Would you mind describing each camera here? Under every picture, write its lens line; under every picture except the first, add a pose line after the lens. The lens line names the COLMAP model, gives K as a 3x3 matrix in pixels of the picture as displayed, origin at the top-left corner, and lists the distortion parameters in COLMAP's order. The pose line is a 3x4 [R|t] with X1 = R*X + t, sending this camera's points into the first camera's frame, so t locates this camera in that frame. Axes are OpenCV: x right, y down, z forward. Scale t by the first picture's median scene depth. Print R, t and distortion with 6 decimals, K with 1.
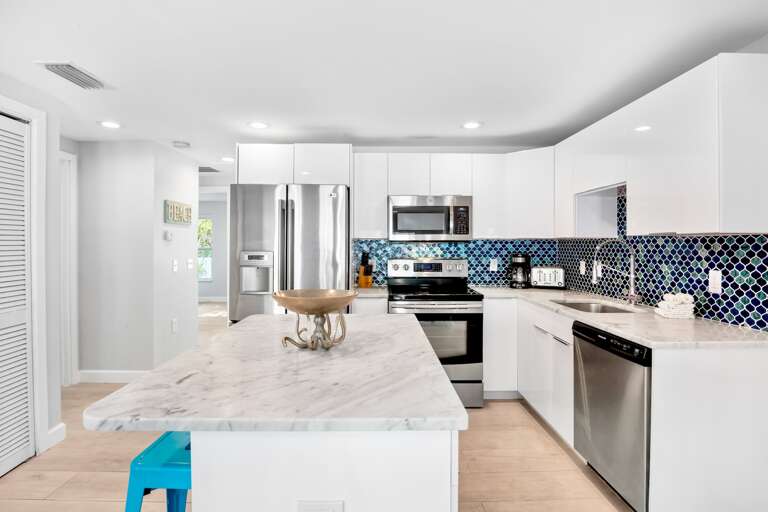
lens RADIAL K [[384.6, 0, 380.3], [0, 384.6, 244.6], [0, 0, 1]] dist [-0.000355, -0.000194]
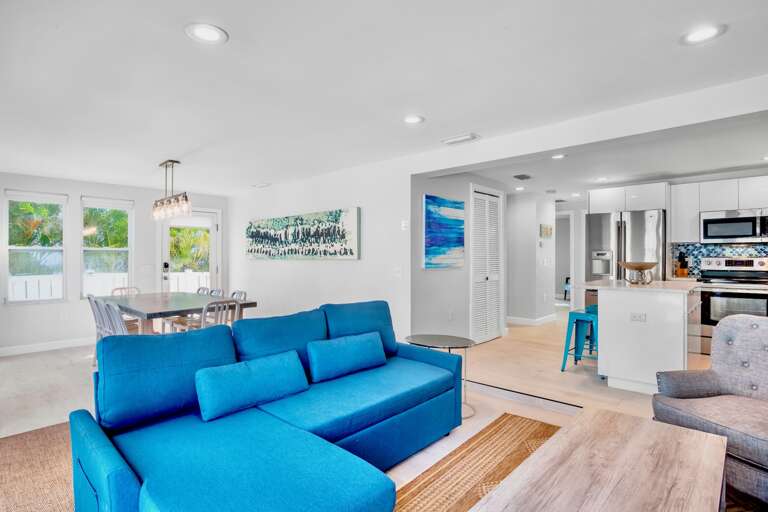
lens RADIAL K [[400.3, 0, 384.0], [0, 400.3, 256.0], [0, 0, 1]] dist [-0.003731, -0.001016]
pose [[0.731502, -0.004433, -0.681825, 0.166687], [0.000289, 0.999981, -0.006192, 0.042837], [0.681840, 0.004333, 0.731489, -0.856196]]
